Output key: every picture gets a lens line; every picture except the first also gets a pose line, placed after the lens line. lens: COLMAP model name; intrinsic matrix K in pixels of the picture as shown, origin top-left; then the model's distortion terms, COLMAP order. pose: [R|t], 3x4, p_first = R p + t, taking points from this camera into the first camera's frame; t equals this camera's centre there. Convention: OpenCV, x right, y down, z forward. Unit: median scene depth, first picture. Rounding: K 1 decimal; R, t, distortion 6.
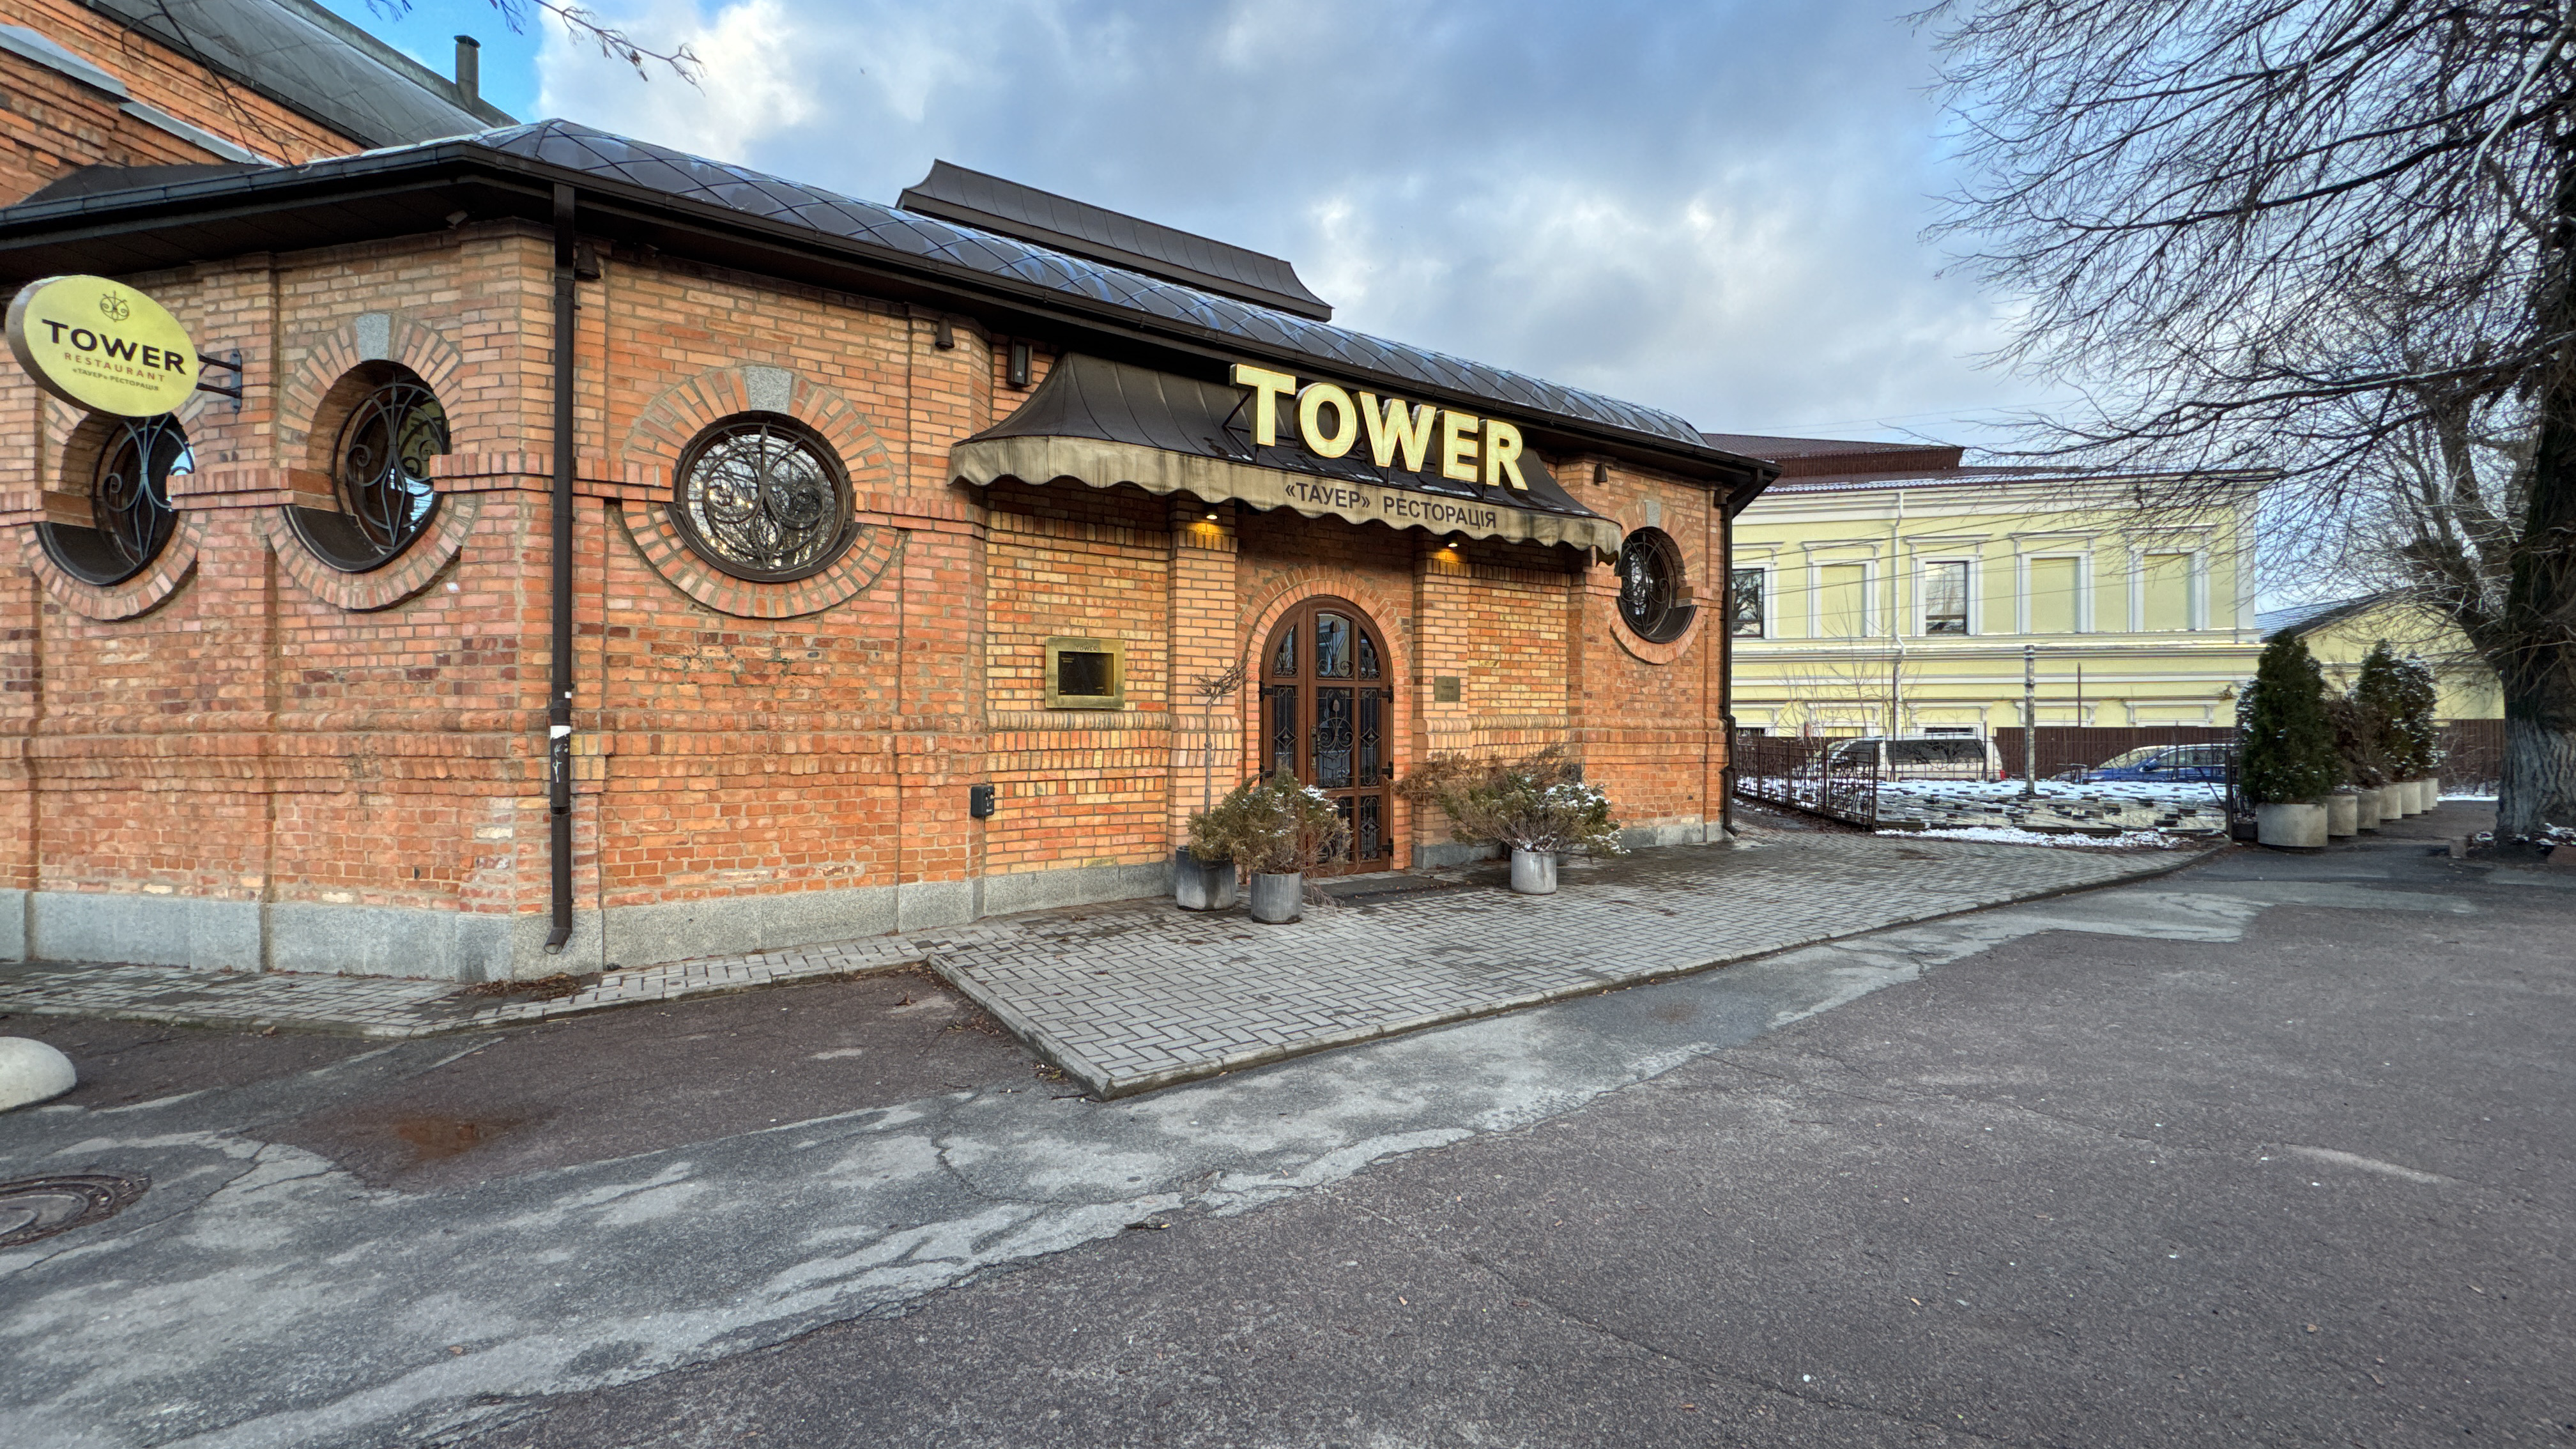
lens RADIAL K [[1023.4, 0, 1291.9], [0, 1023.4, 725.4], [0, 0, 1]] dist [-0.001714, -0.000371]
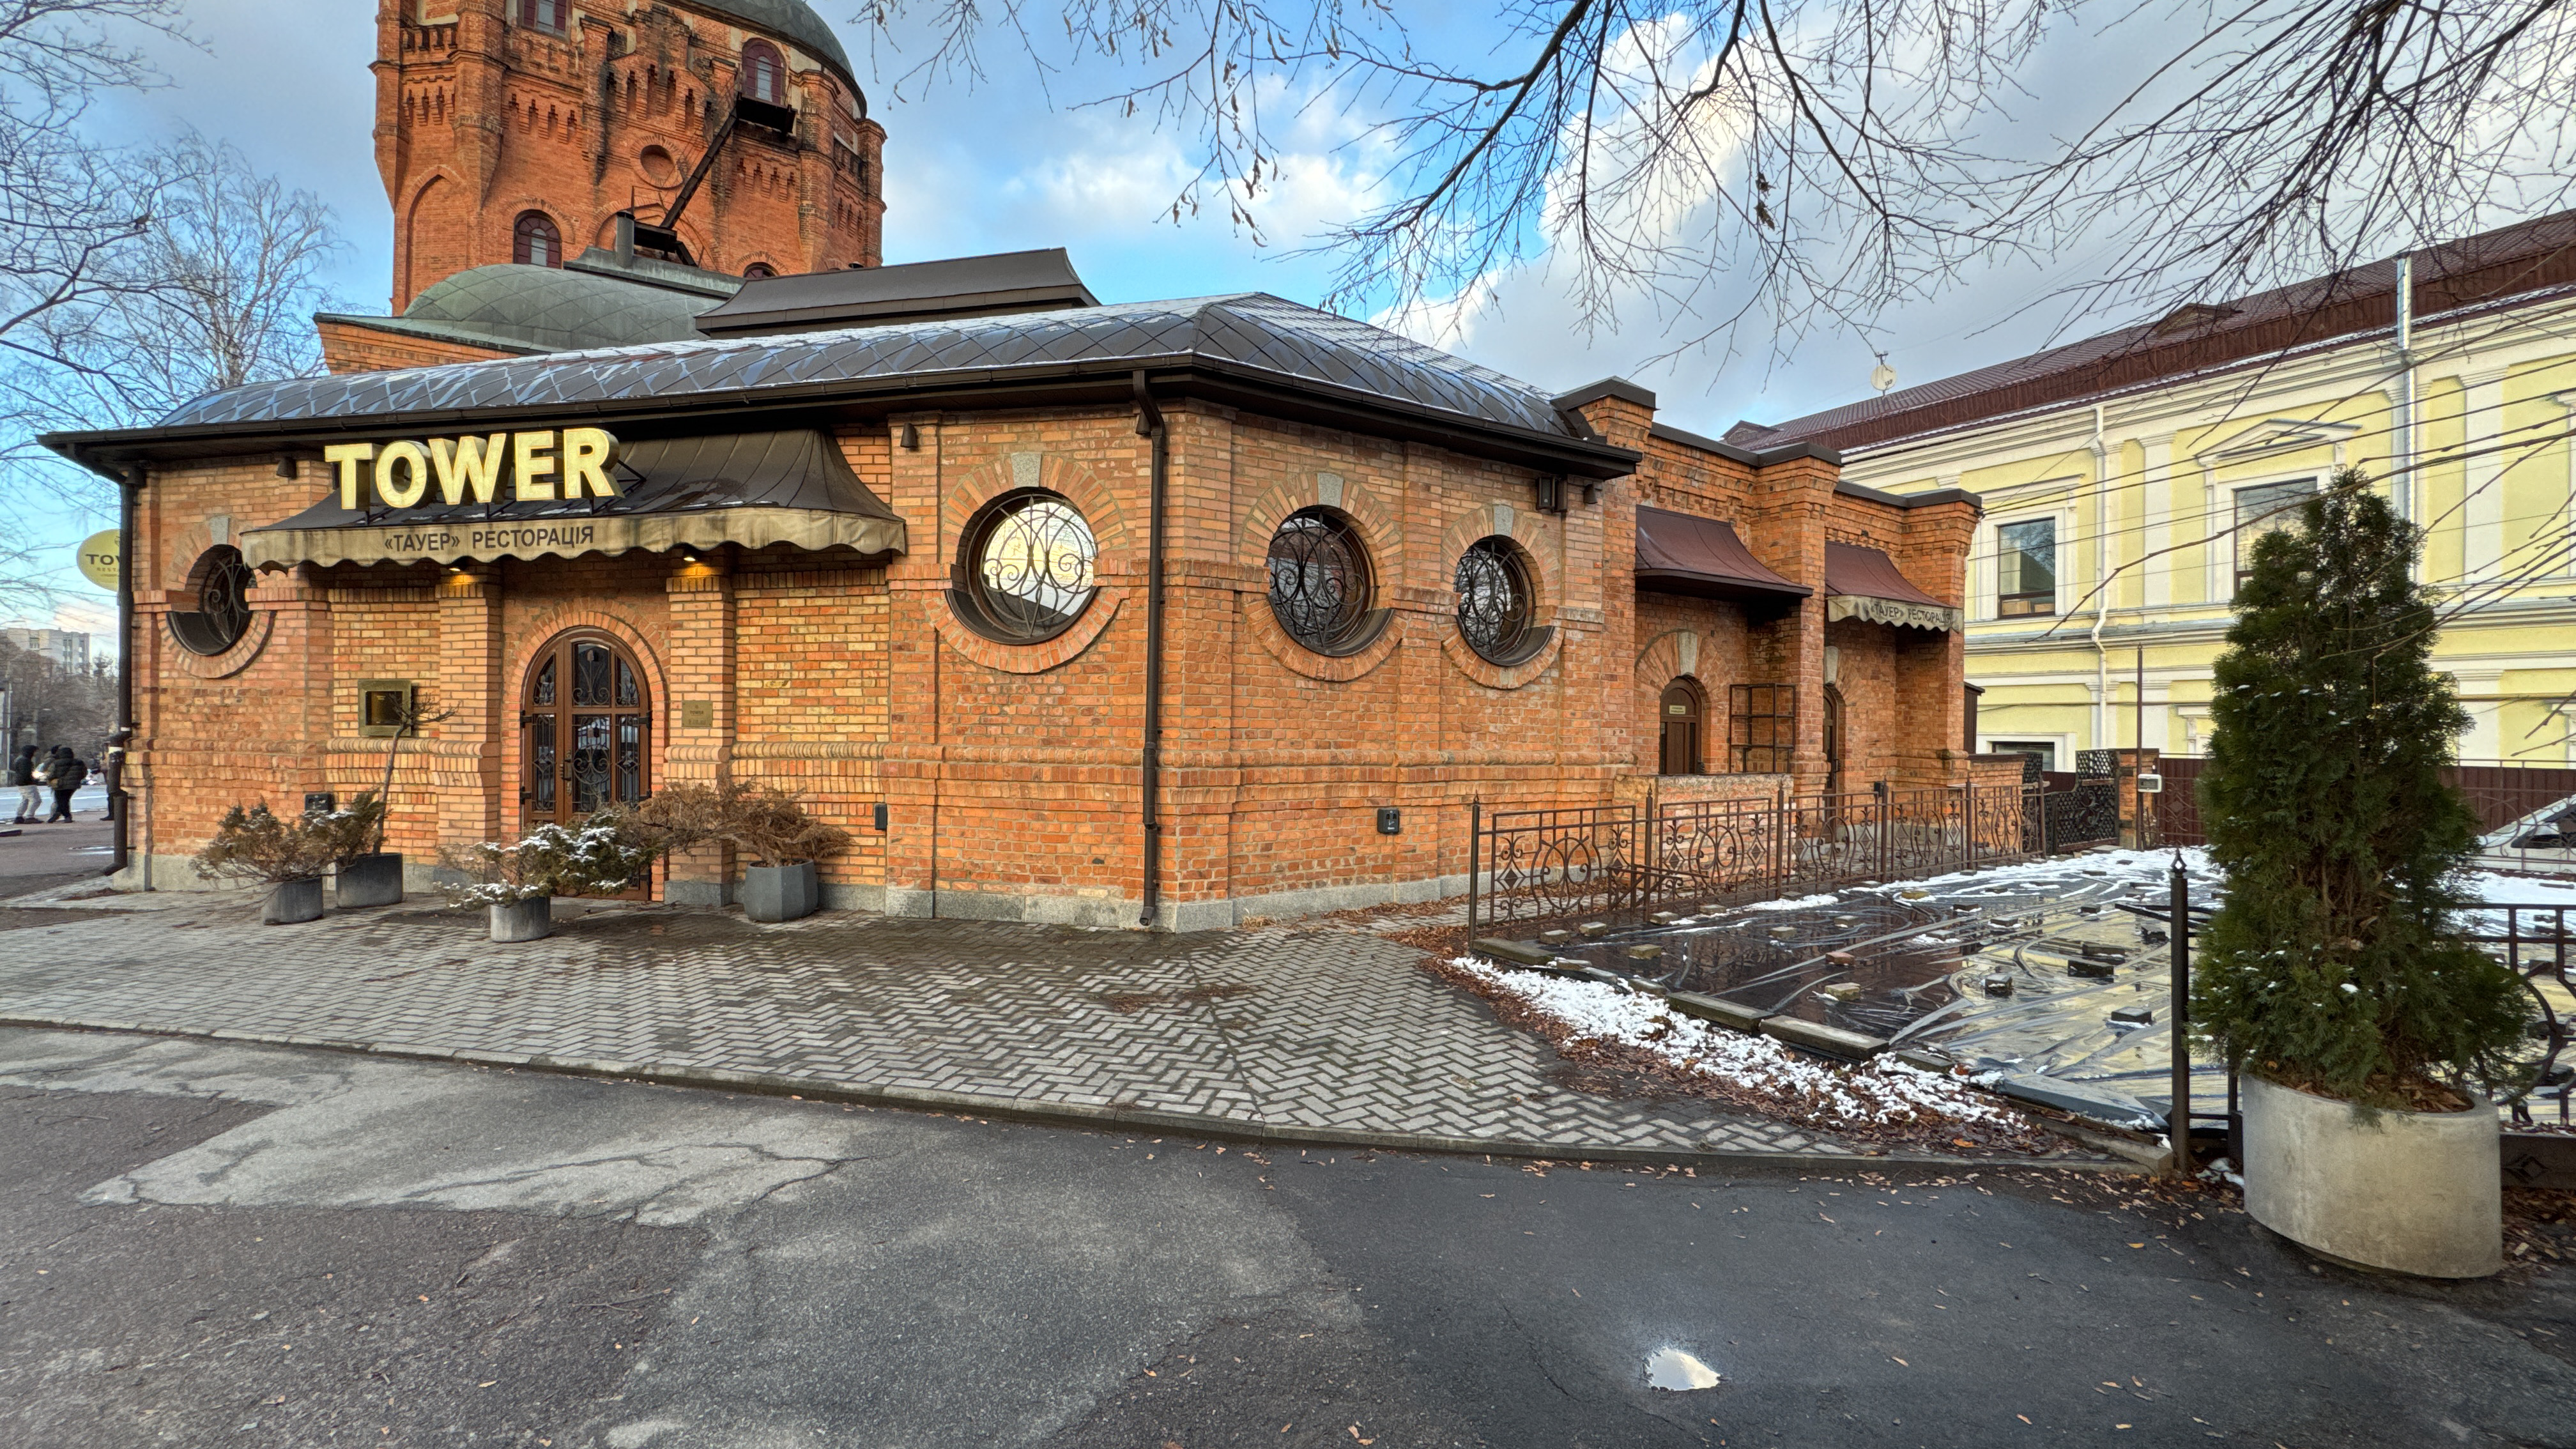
lens RADIAL K [[1023.4, 0, 1291.9], [0, 1023.4, 725.4], [0, 0, 1]] dist [-0.001714, -0.000371]
pose [[0.706876, 0.004288, -0.707324, 1.473036], [-0.004020, 0.999990, 0.002044, -0.036577], [0.707326, 0.001399, 0.706886, 0.899381]]
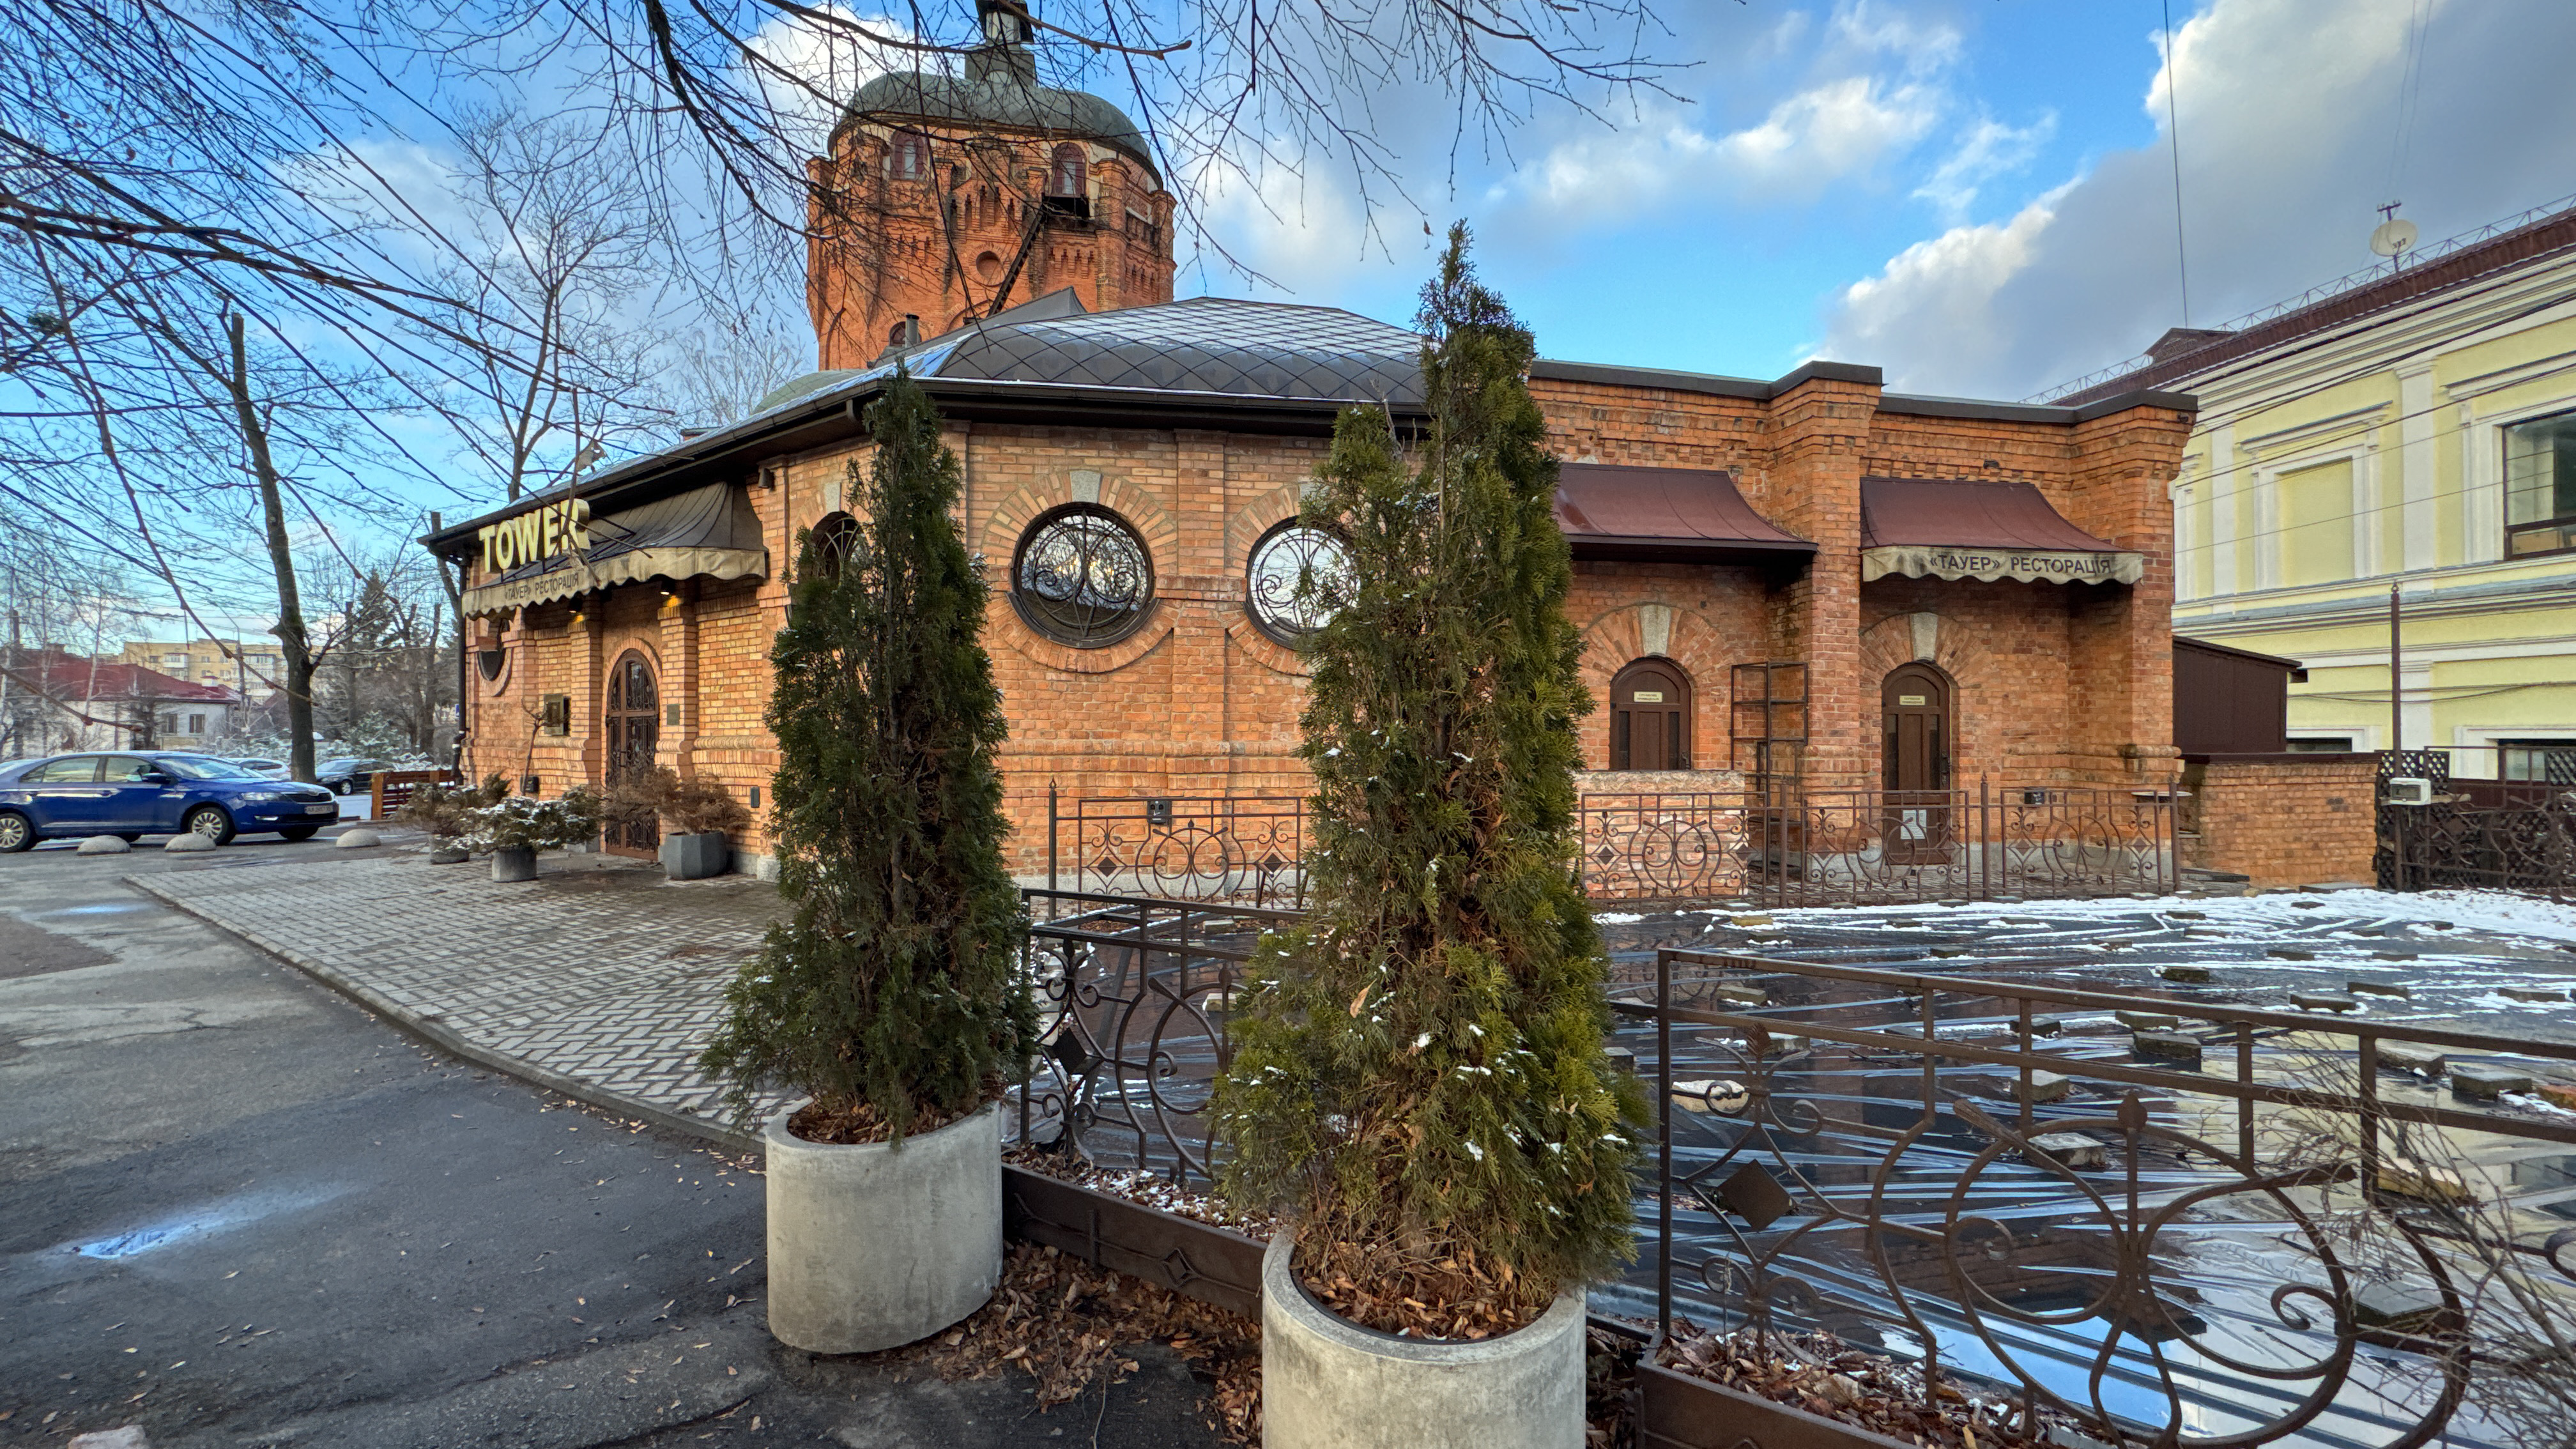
lens RADIAL K [[1023.4, 0, 1291.9], [0, 1023.4, 725.4], [0, 0, 1]] dist [-0.001714, -0.000371]
pose [[0.367591, -0.008156, -0.929952, 1.867315], [0.004755, 0.999965, -0.006891, -0.014620], [0.929975, -0.001889, 0.367617, 1.523396]]
